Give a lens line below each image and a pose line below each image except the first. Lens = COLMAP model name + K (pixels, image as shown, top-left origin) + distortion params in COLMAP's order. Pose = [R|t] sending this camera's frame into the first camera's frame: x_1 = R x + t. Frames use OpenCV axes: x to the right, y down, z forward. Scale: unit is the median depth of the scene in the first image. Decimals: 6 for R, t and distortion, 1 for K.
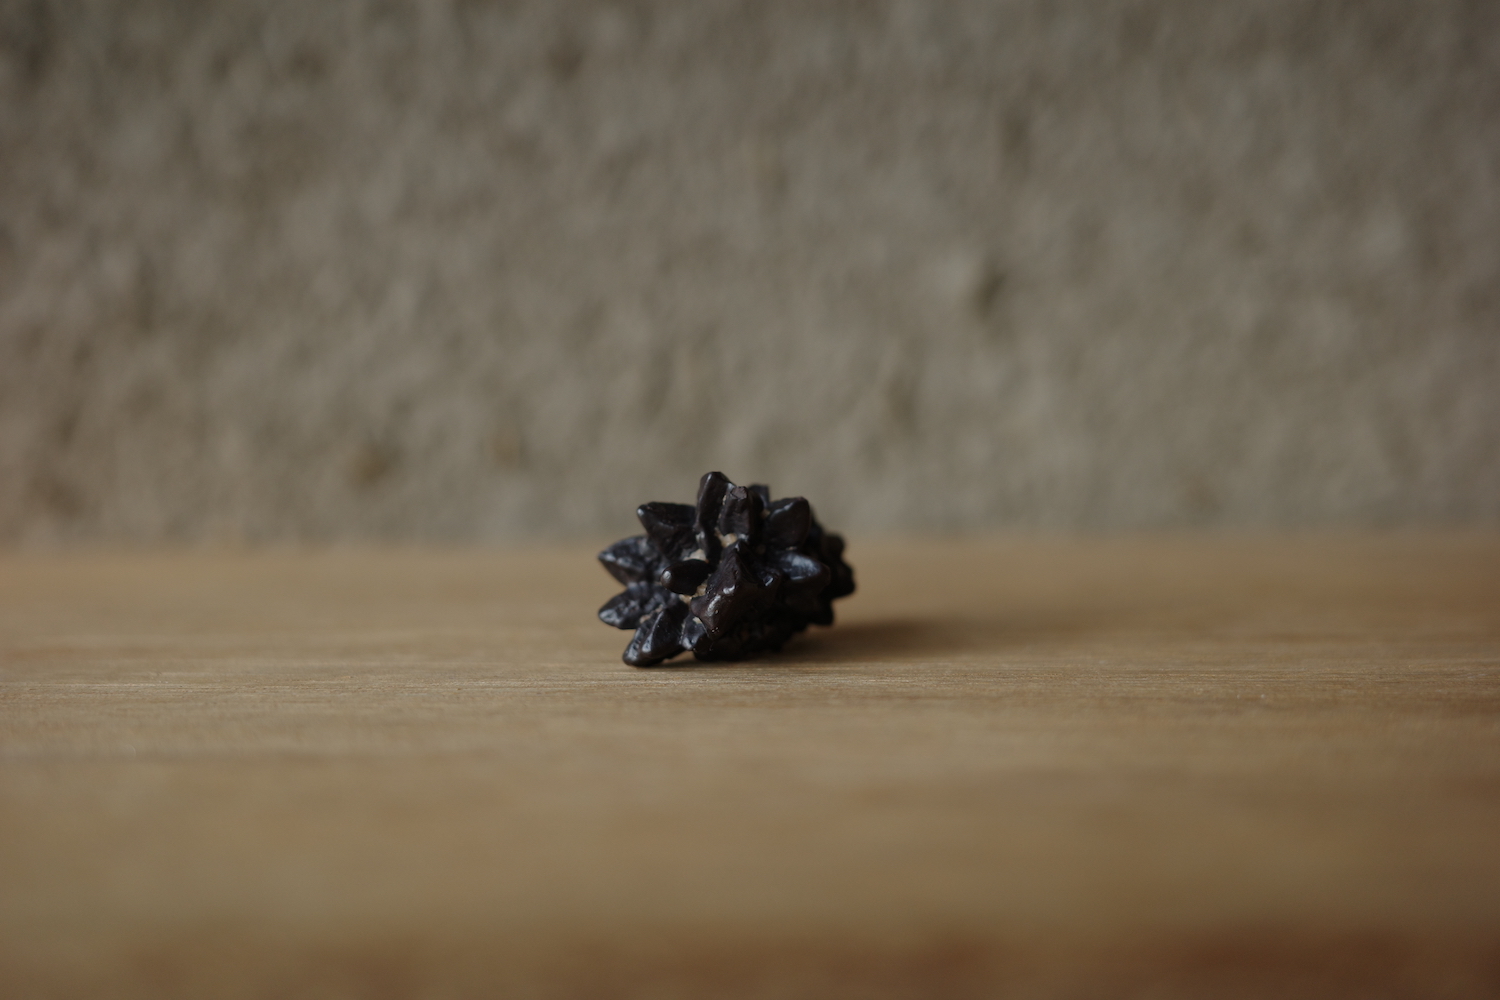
lens RADIAL K [[2037.7, 0, 750.0], [0, 2037.7, 500.0], [0, 0, 1]] dist [0.016214, 0.080267]
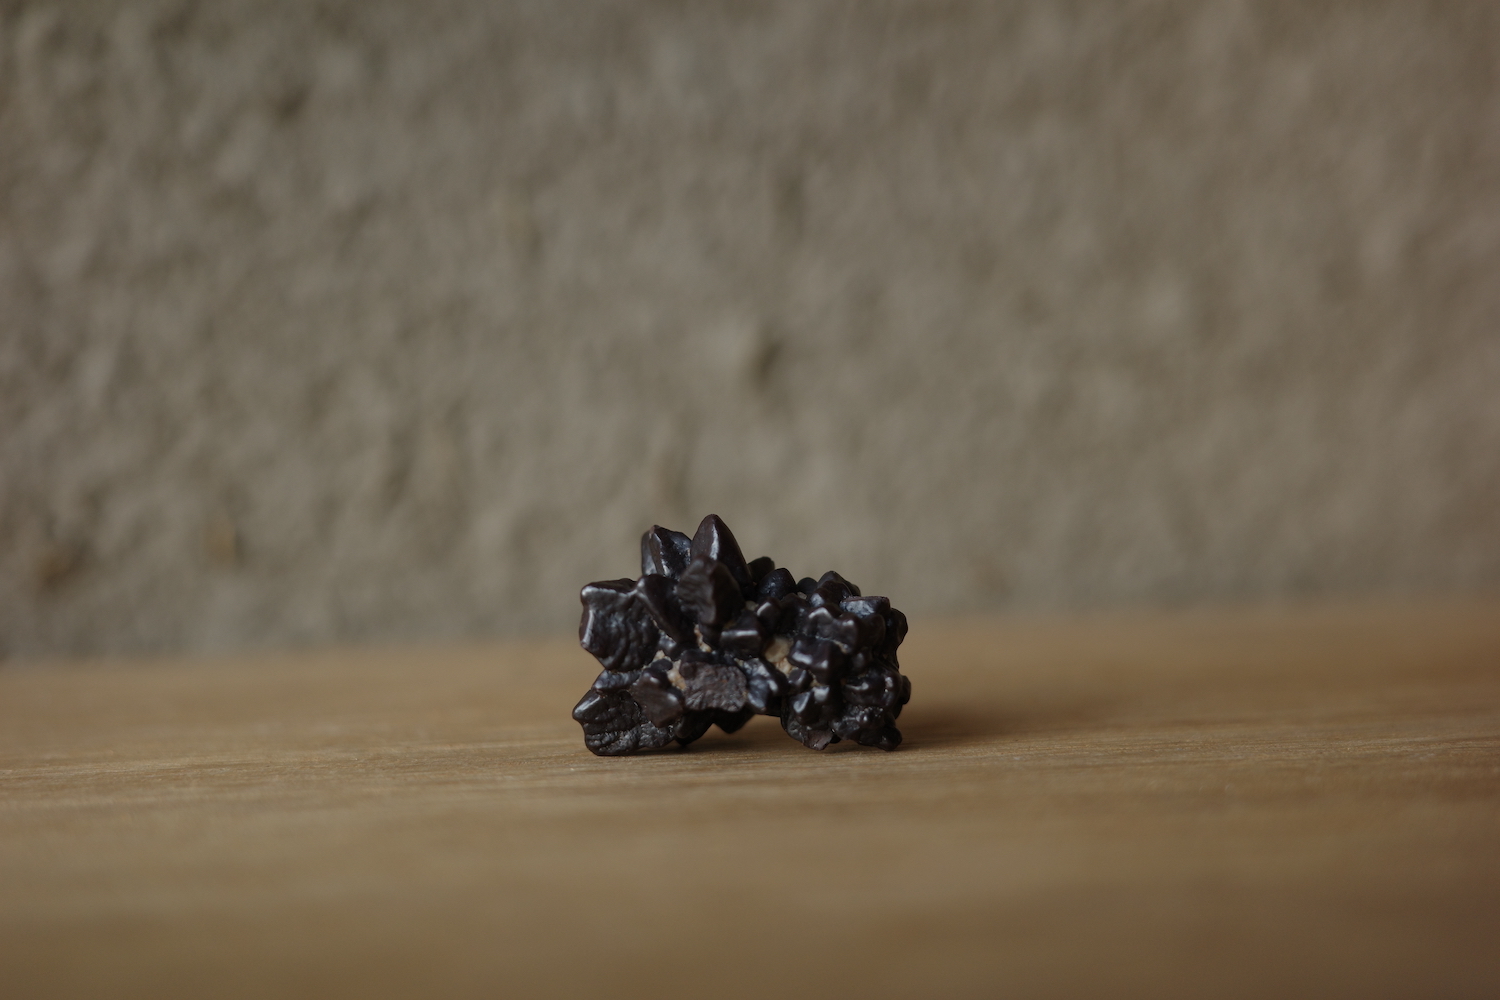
lens RADIAL K [[2037.7, 0, 750.0], [0, 2037.7, 500.0], [0, 0, 1]] dist [0.016214, 0.080267]
pose [[0.977970, -0.016729, 0.208072, -0.081634], [0.028179, 0.998240, -0.052185, 0.007722], [-0.206833, 0.056899, 0.976720, 0.107334]]
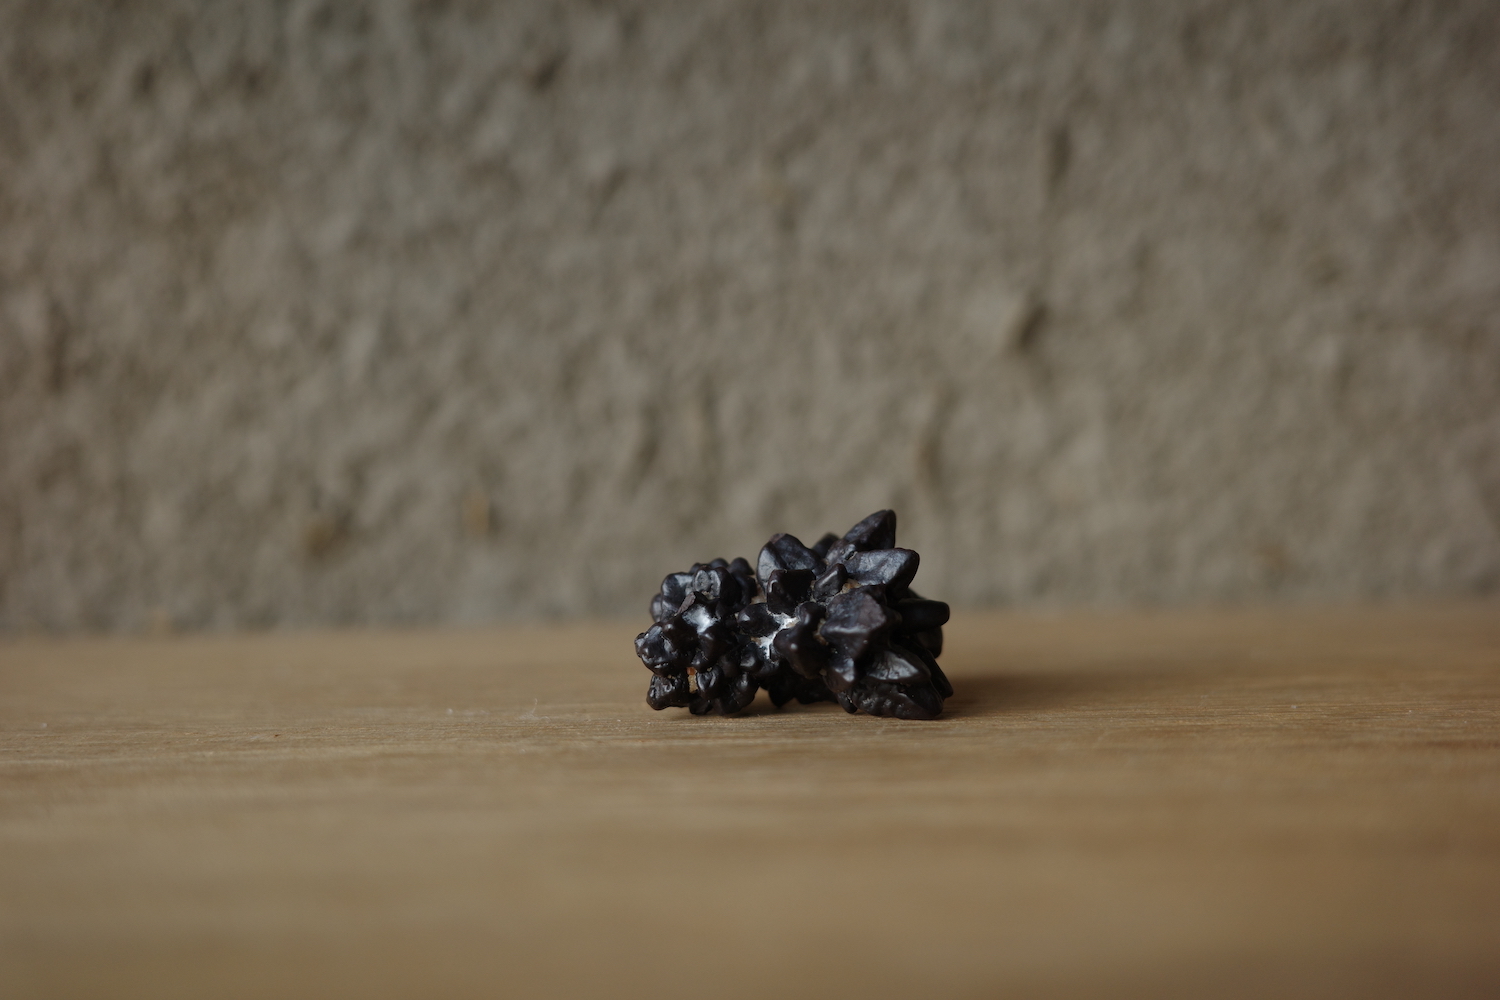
lens RADIAL K [[2037.7, 0, 750.0], [0, 2037.7, 500.0], [0, 0, 1]] dist [0.016214, 0.080267]
pose [[0.999847, -0.008964, 0.015045, -0.017182], [0.009337, 0.999647, -0.024882, -0.009568], [-0.014816, 0.025019, 0.999577, 0.128876]]
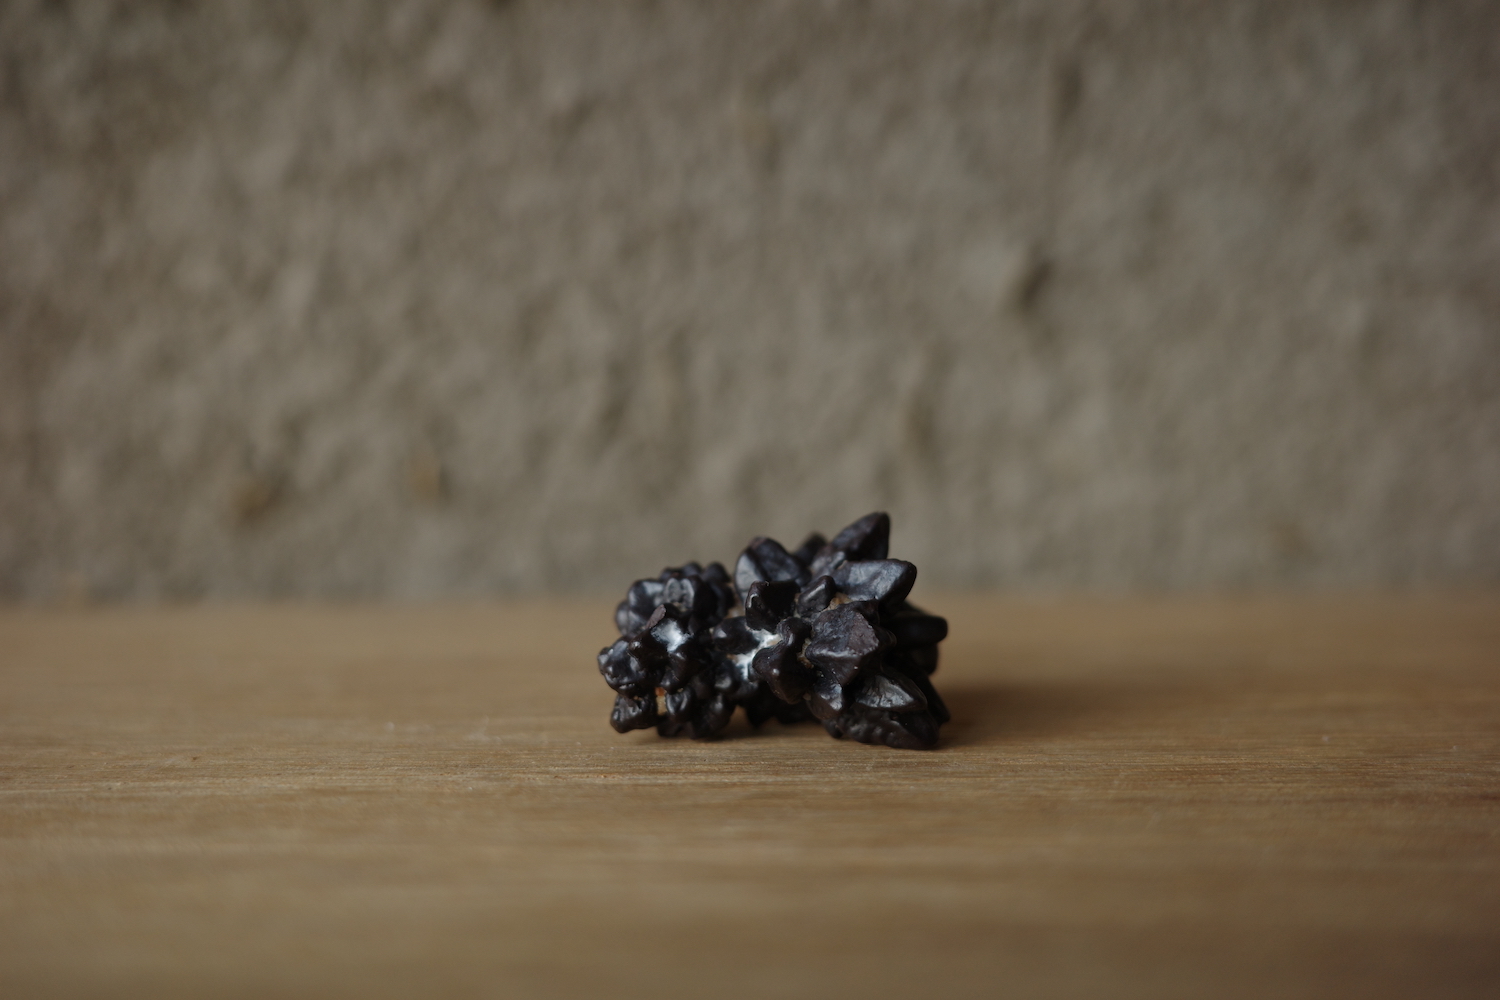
lens RADIAL K [[2037.7, 0, 750.0], [0, 2037.7, 500.0], [0, 0, 1]] dist [0.016214, 0.080267]
pose [[0.999355, 0.005056, 0.035554, -0.021911], [-0.006385, 0.999281, 0.037366, -0.048298], [-0.035339, -0.037568, 0.998669, 0.199520]]
